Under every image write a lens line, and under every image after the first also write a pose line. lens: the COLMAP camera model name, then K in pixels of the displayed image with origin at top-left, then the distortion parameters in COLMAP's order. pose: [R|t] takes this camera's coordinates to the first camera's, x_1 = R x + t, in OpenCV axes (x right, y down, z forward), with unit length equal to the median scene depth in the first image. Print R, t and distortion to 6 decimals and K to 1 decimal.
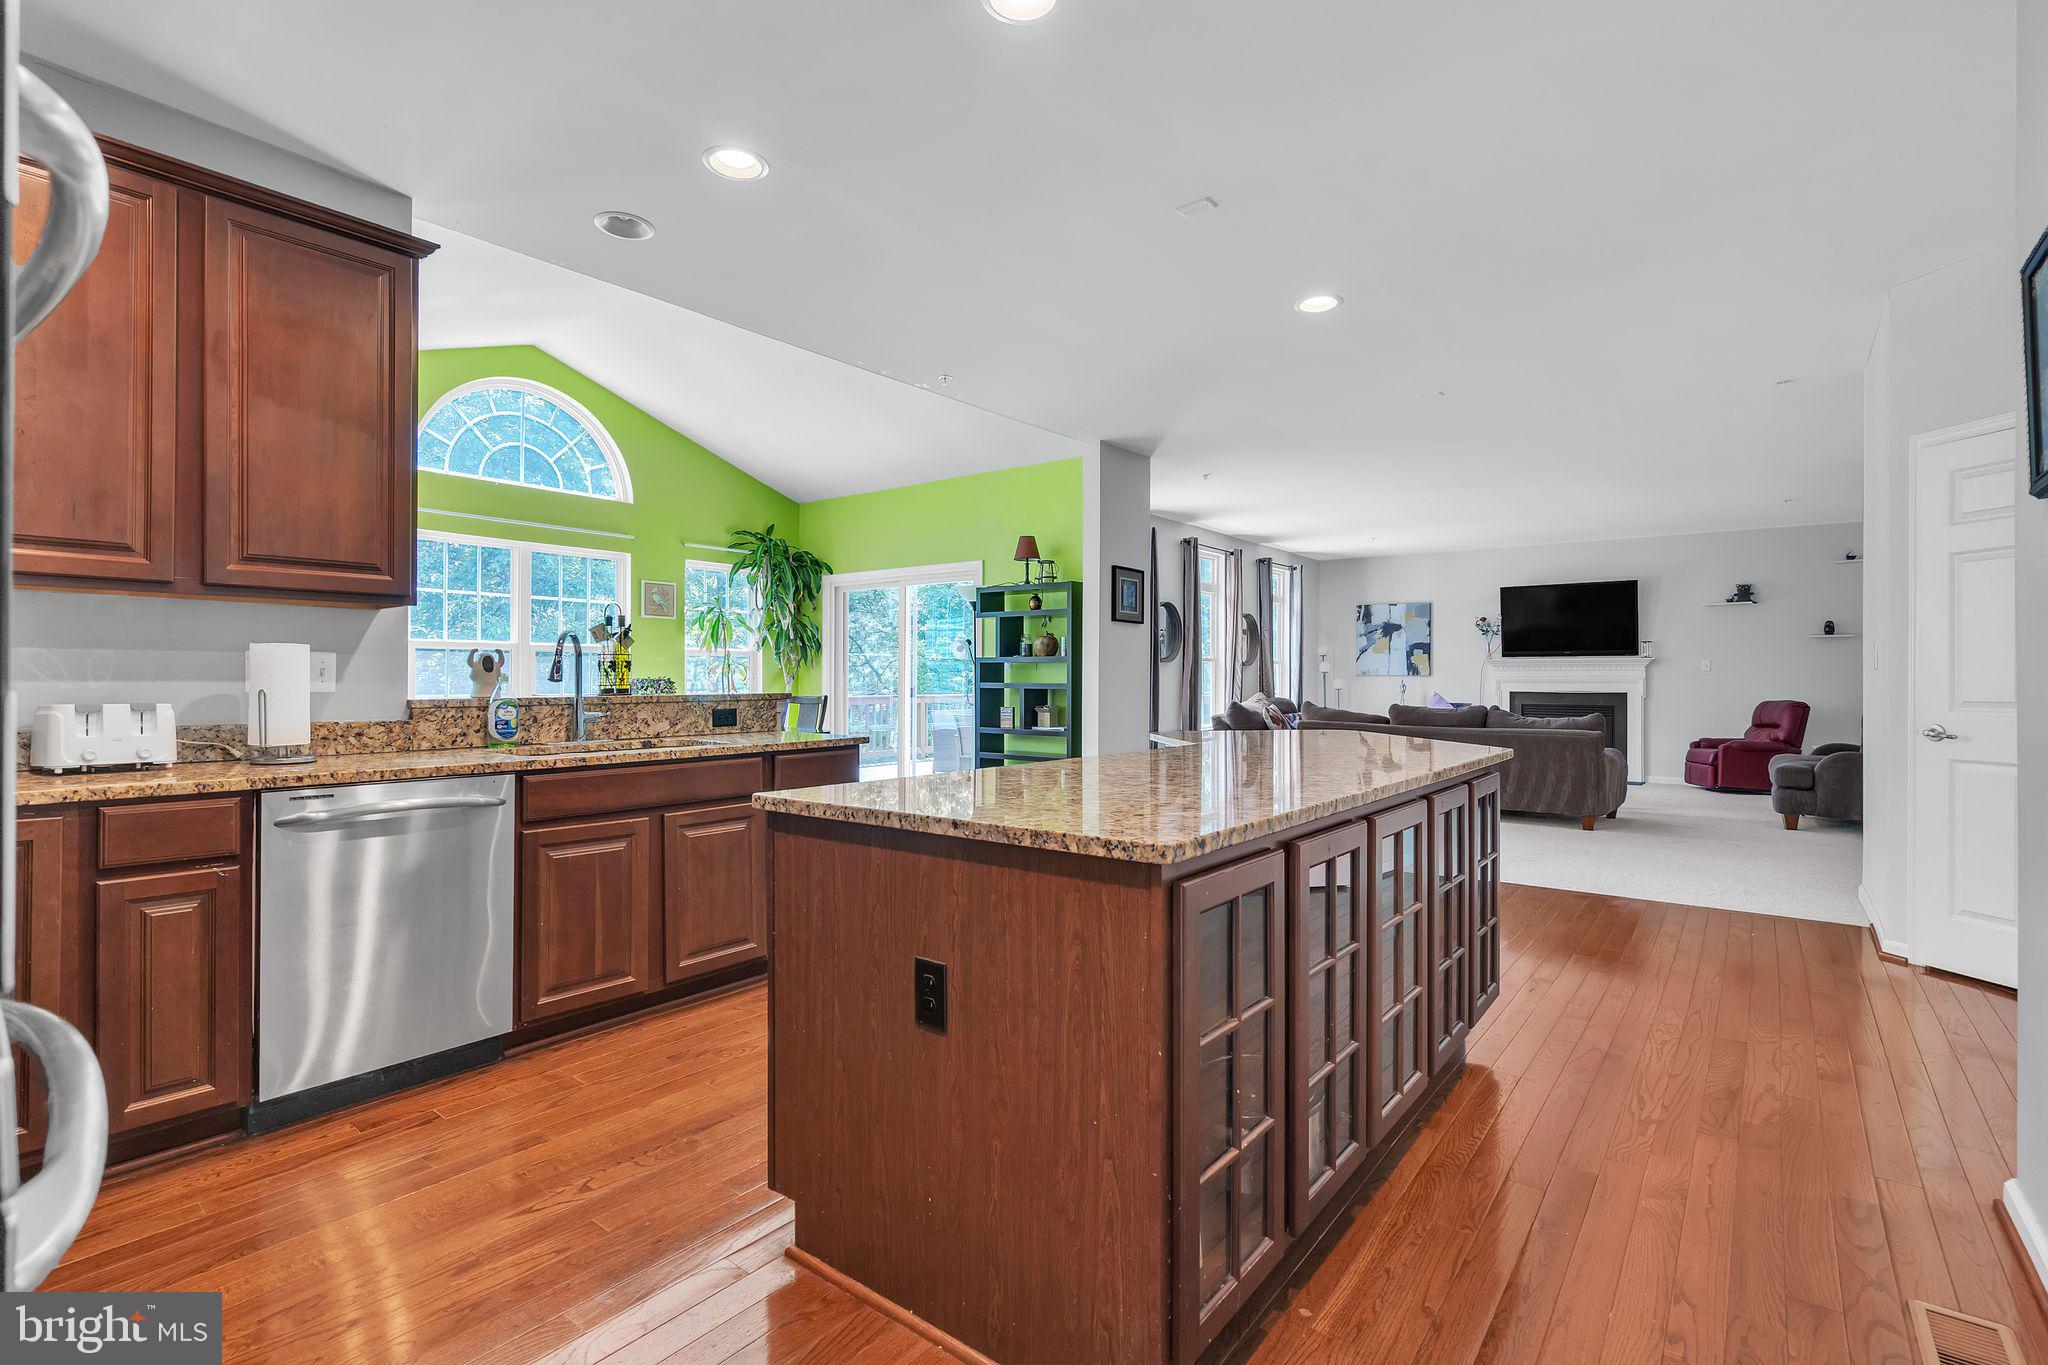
lens RADIAL K [[943.8, 0, 1032.6], [0, 943.8, 673.9], [0, 0, 1]] dist [0.000114, 0.000113]
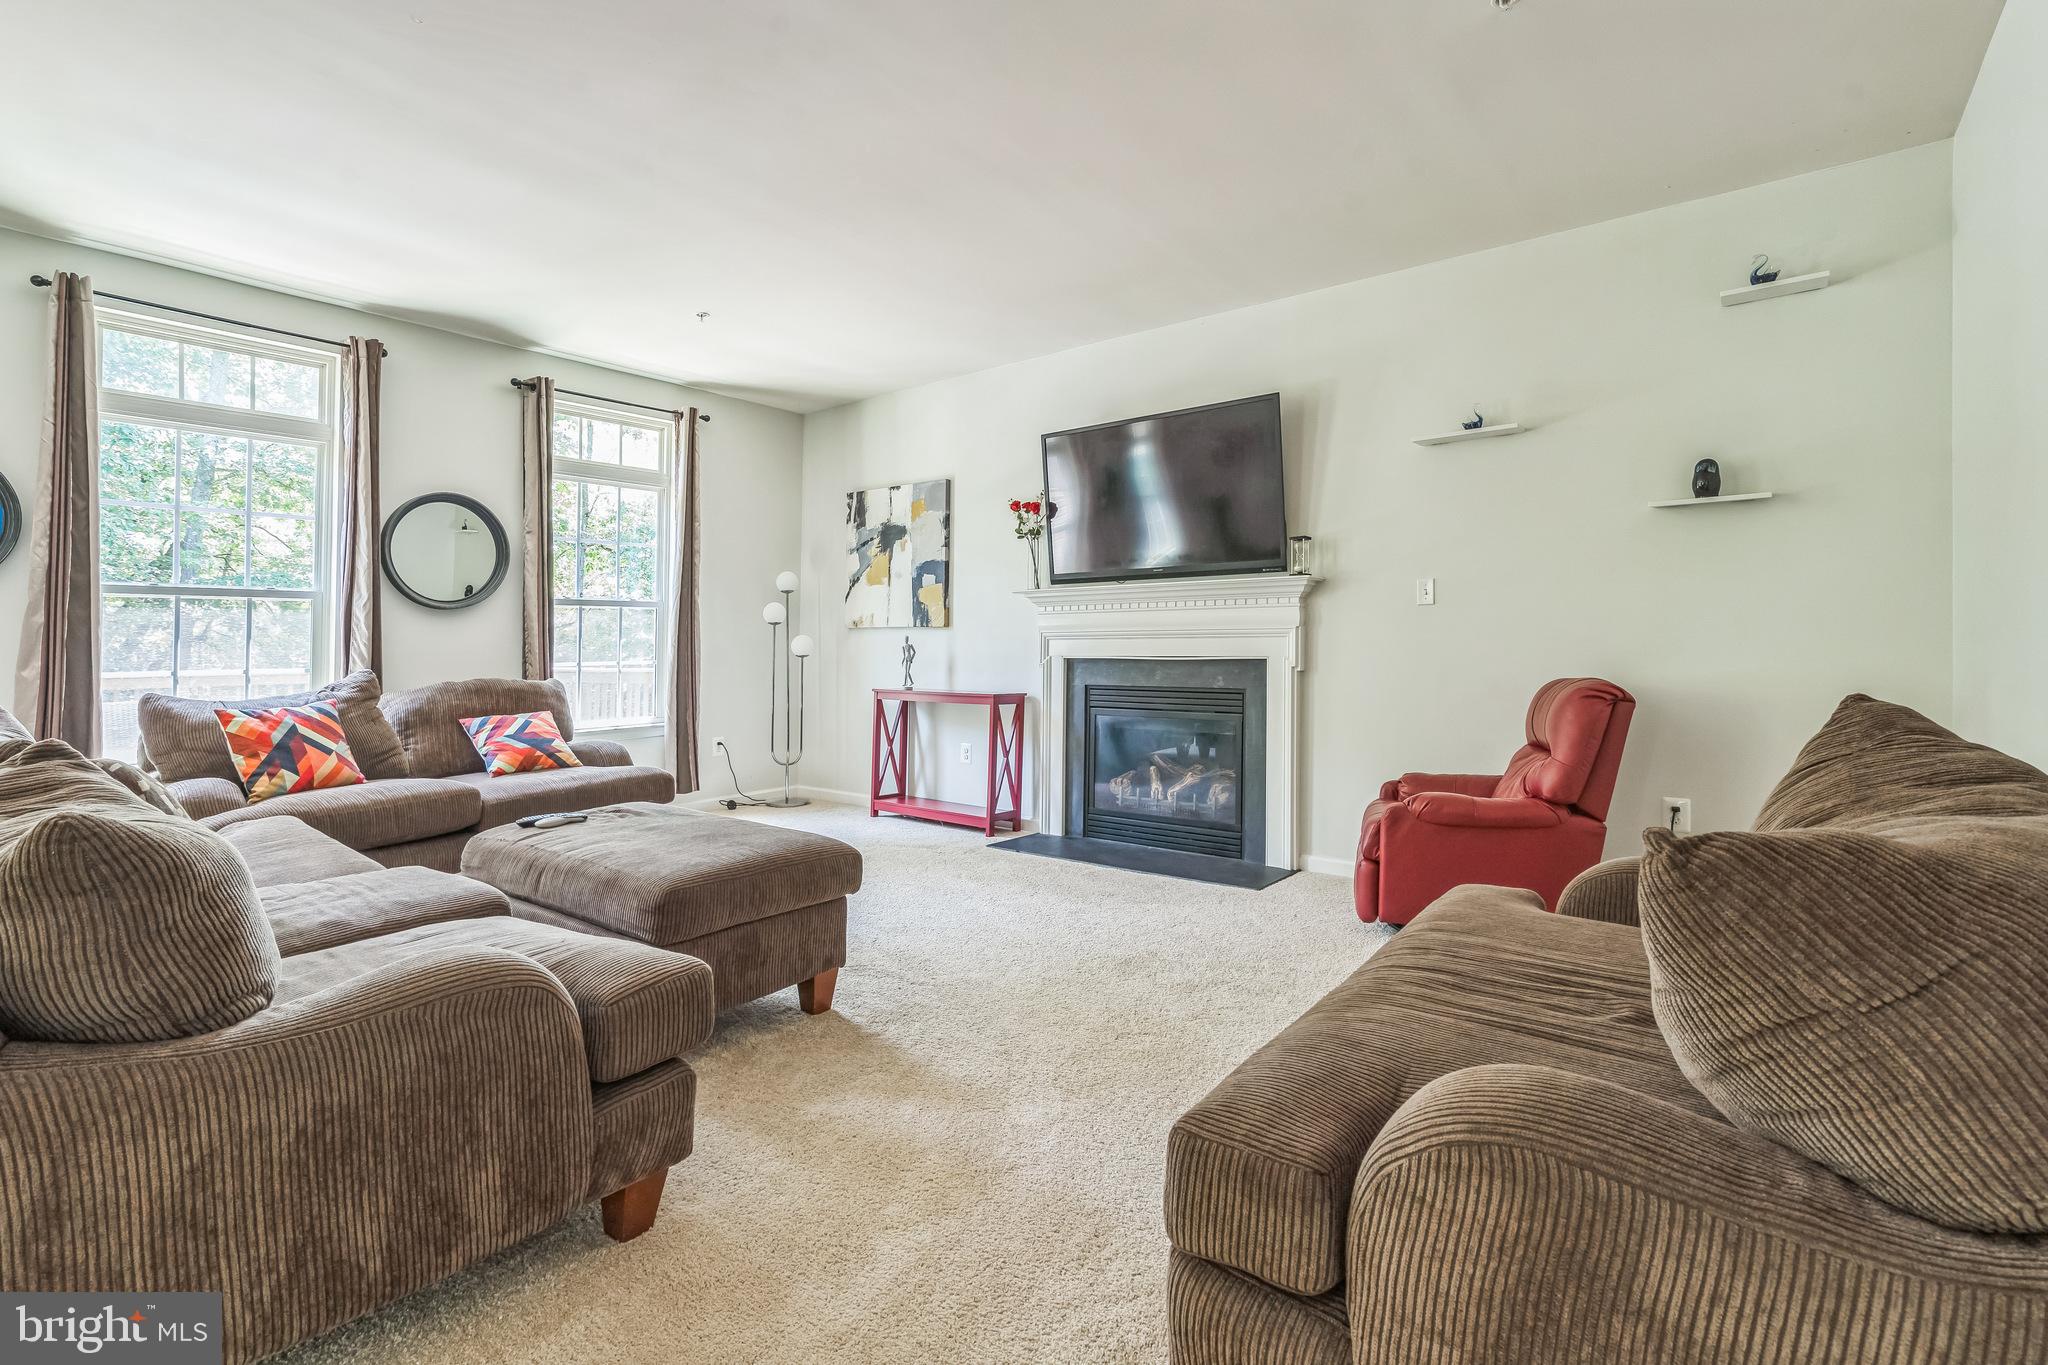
lens RADIAL K [[931.8, 0, 1041.8], [0, 931.8, 645.5], [0, 0, 1]] dist [-0.005329, 0.000750]
pose [[0.999900, -0.012845, -0.005953, 0.544595], [0.012899, 0.999875, 0.009177, 0.008721], [0.005834, -0.009253, 0.999940, 0.591401]]
